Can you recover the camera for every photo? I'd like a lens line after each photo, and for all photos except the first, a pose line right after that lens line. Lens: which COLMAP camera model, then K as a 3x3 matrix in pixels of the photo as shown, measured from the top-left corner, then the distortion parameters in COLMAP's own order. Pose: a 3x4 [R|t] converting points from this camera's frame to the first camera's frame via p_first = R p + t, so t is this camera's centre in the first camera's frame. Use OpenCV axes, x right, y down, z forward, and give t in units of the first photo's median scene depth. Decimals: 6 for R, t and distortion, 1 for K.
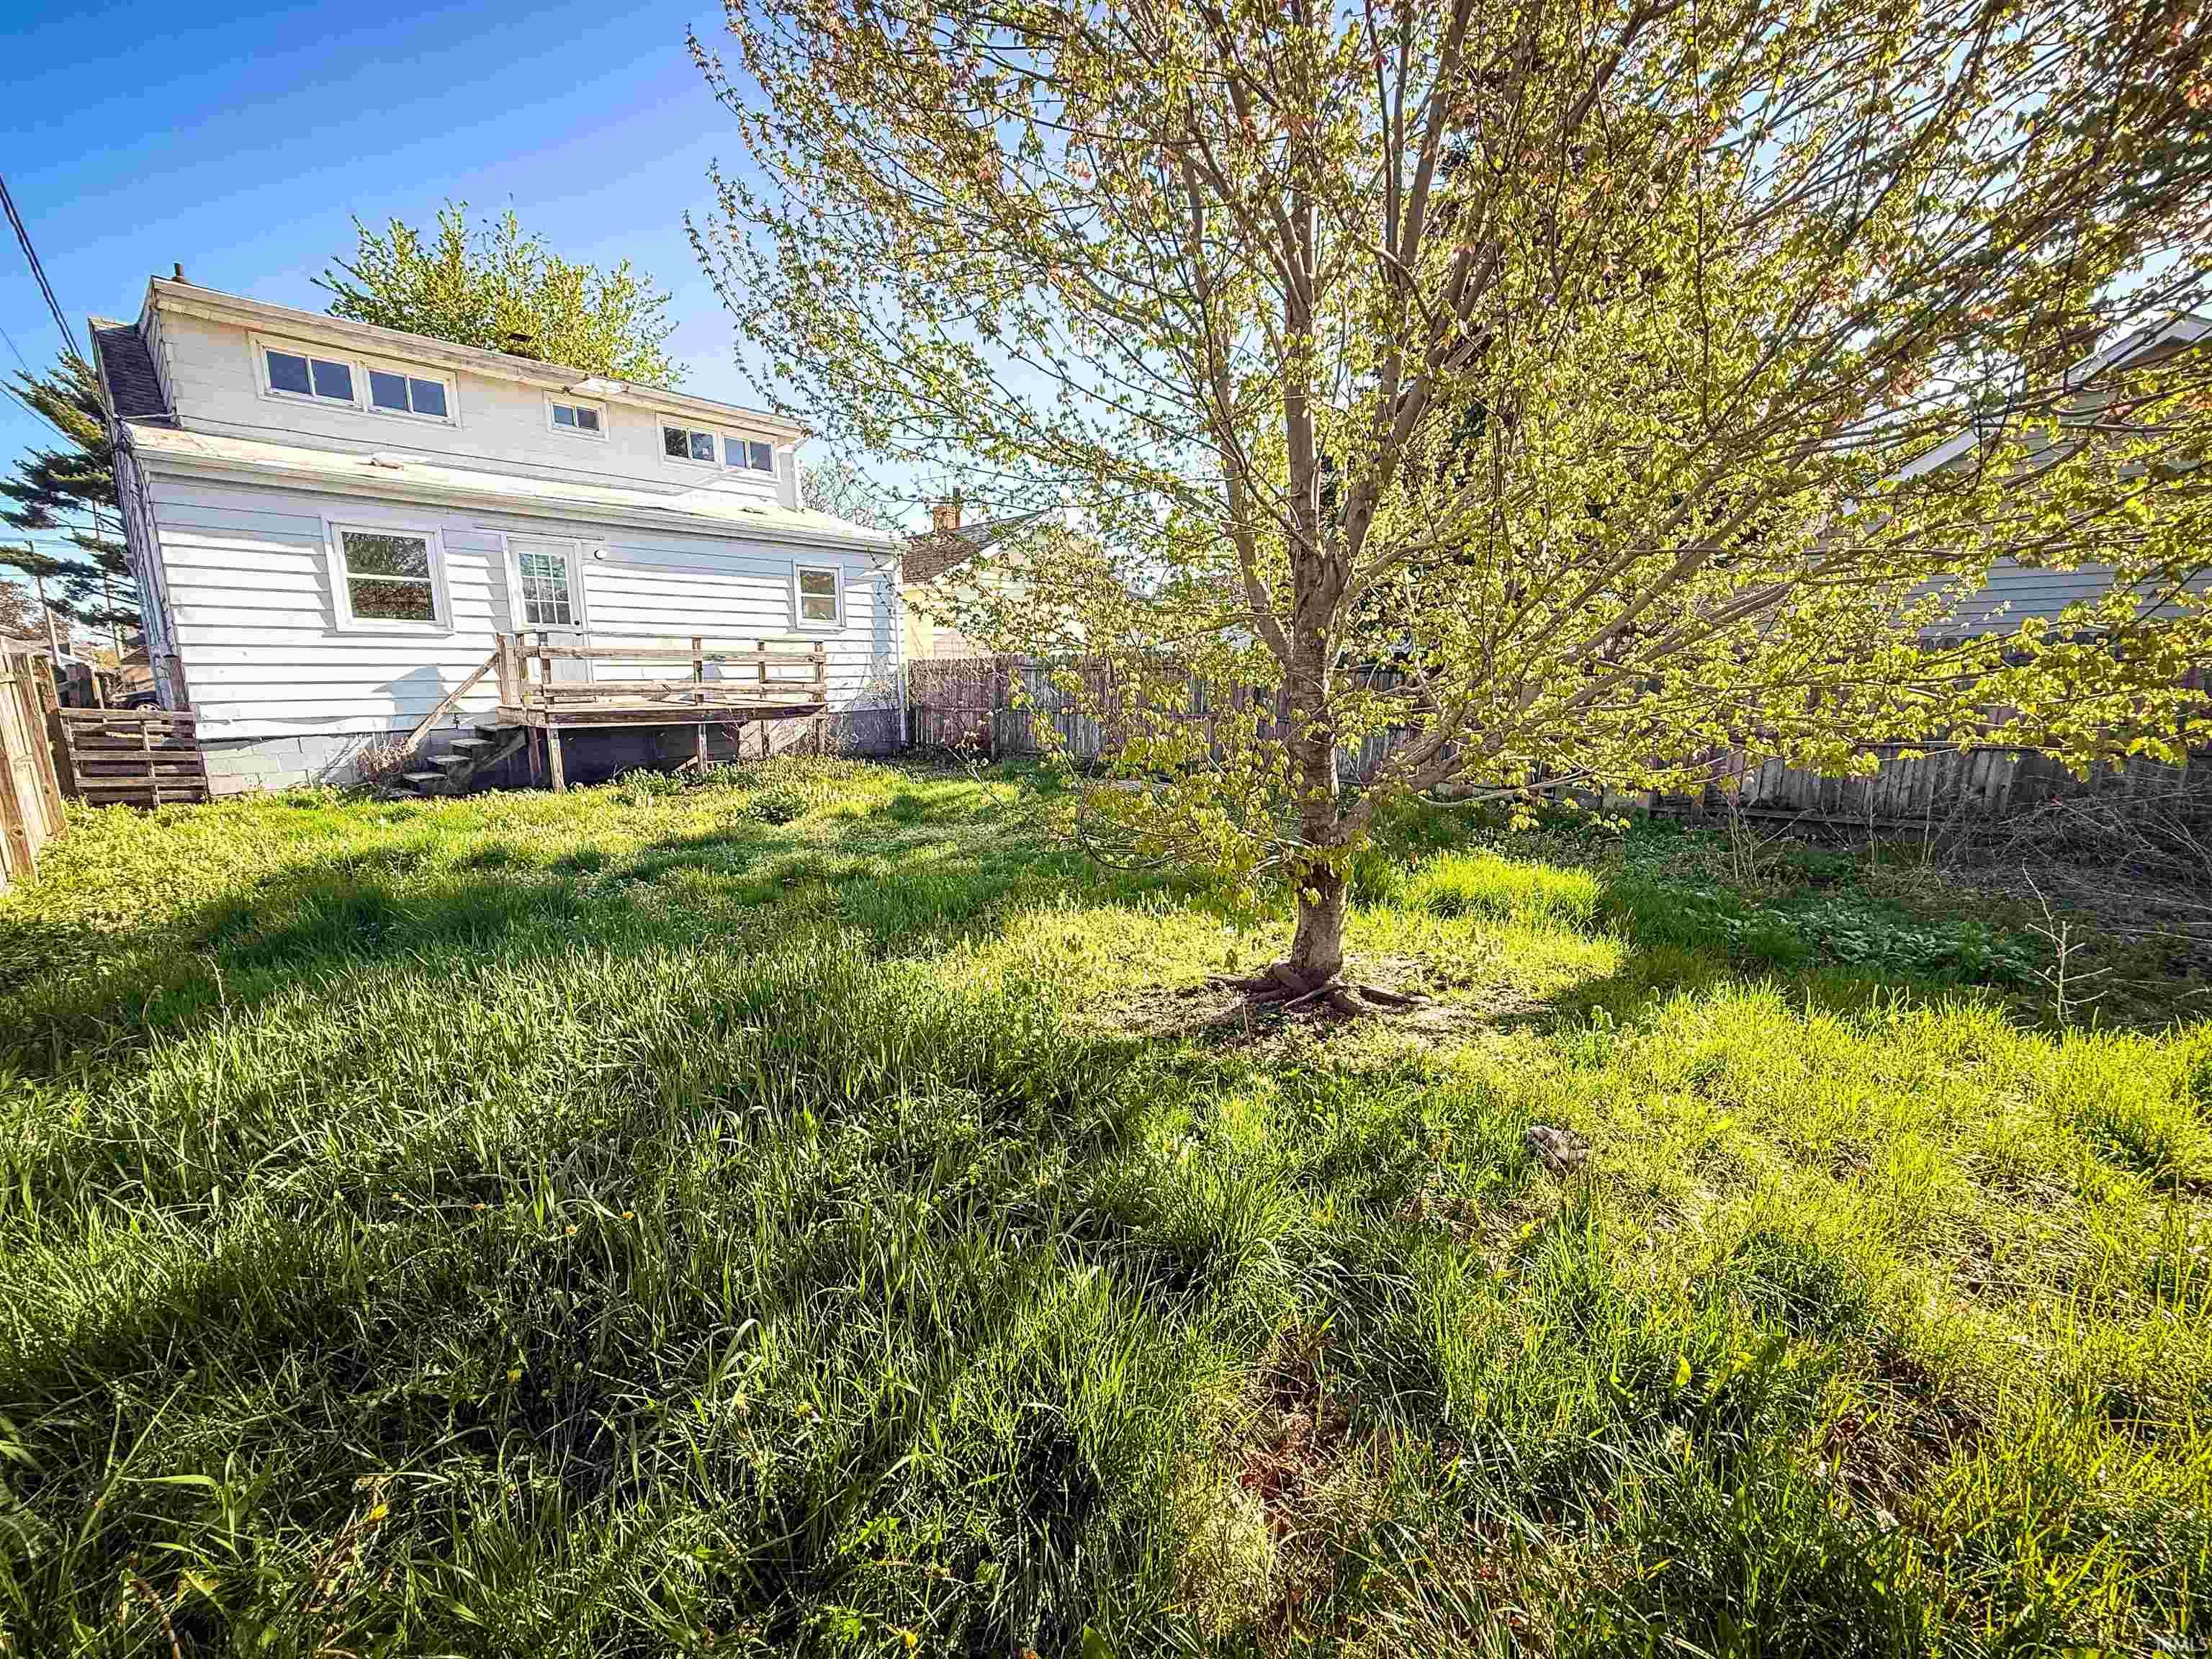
lens RADIAL K [[873.1, 0, 1097.7], [0, 873.1, 828.9], [0, 0, 1]] dist [-0.000114, -0.000200]
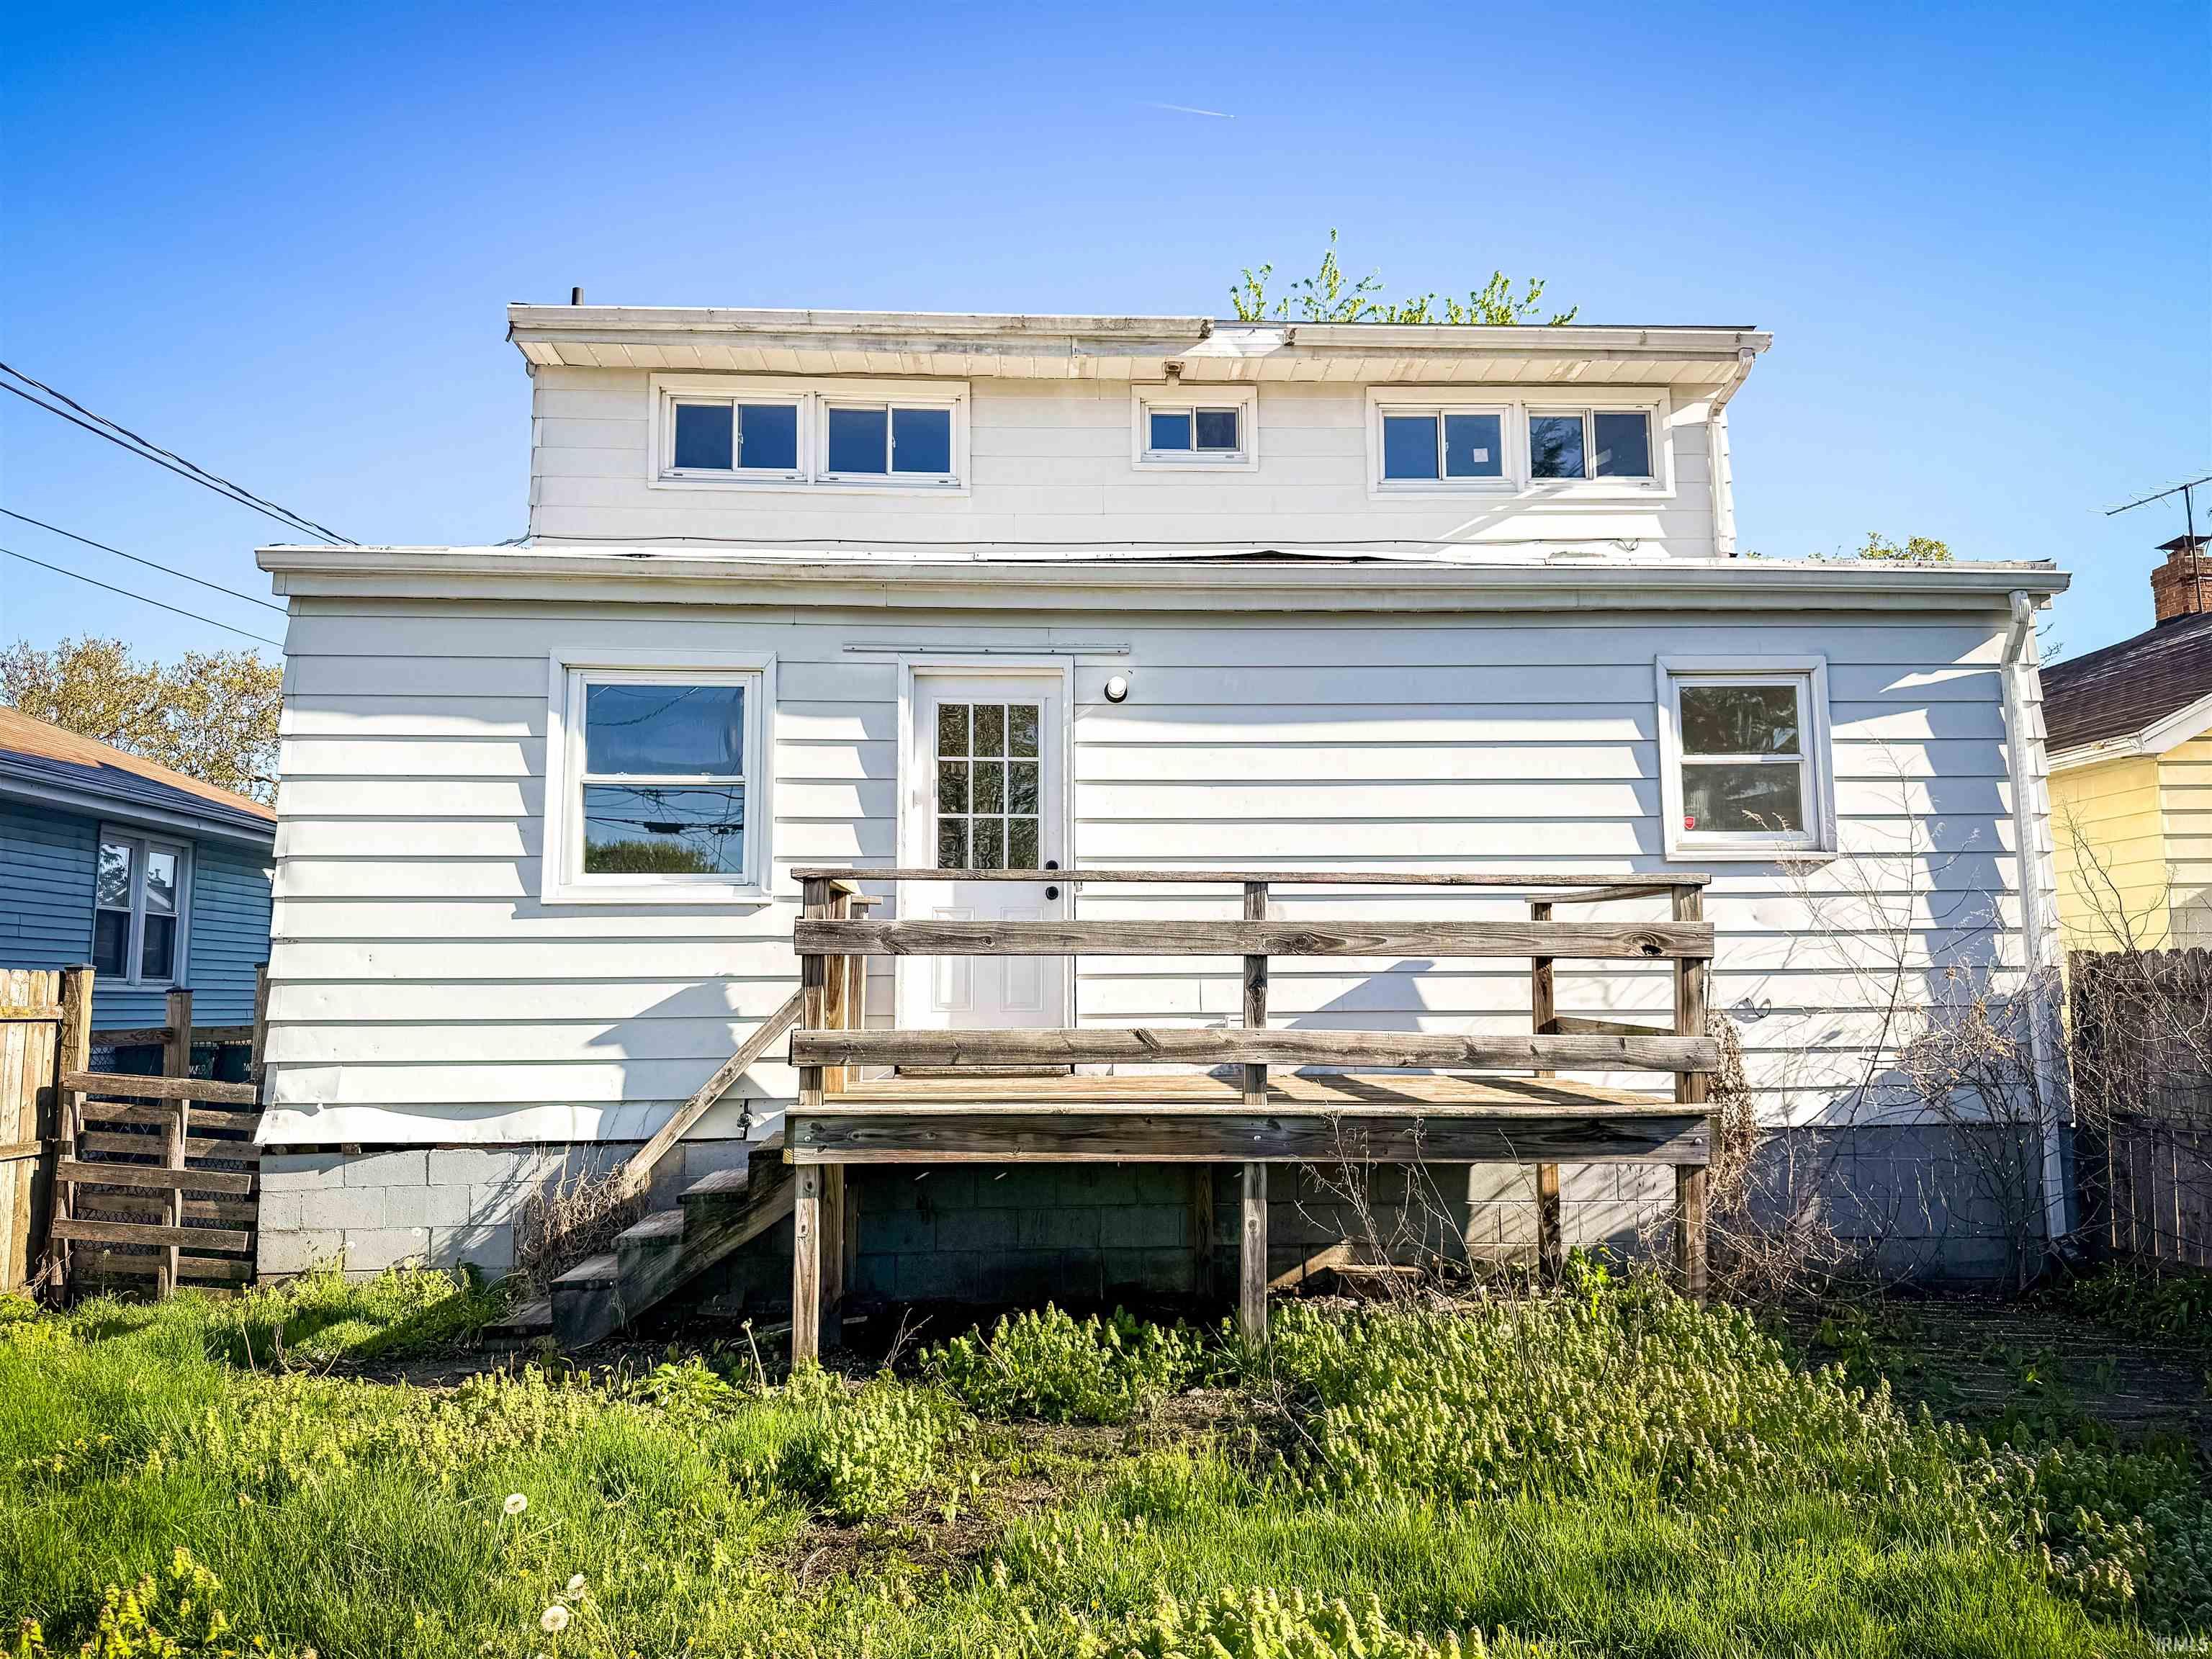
lens RADIAL K [[1553.3, 0, 1104.0], [0, 1553.3, 845.6], [0, 0, 1]] dist [0.091262, -0.143366]
pose [[0.718170, -0.072039, -0.692129, -0.117014], [-0.120784, 0.966625, -0.225938, -0.100169], [0.685305, 0.245860, 0.685500, 0.580149]]
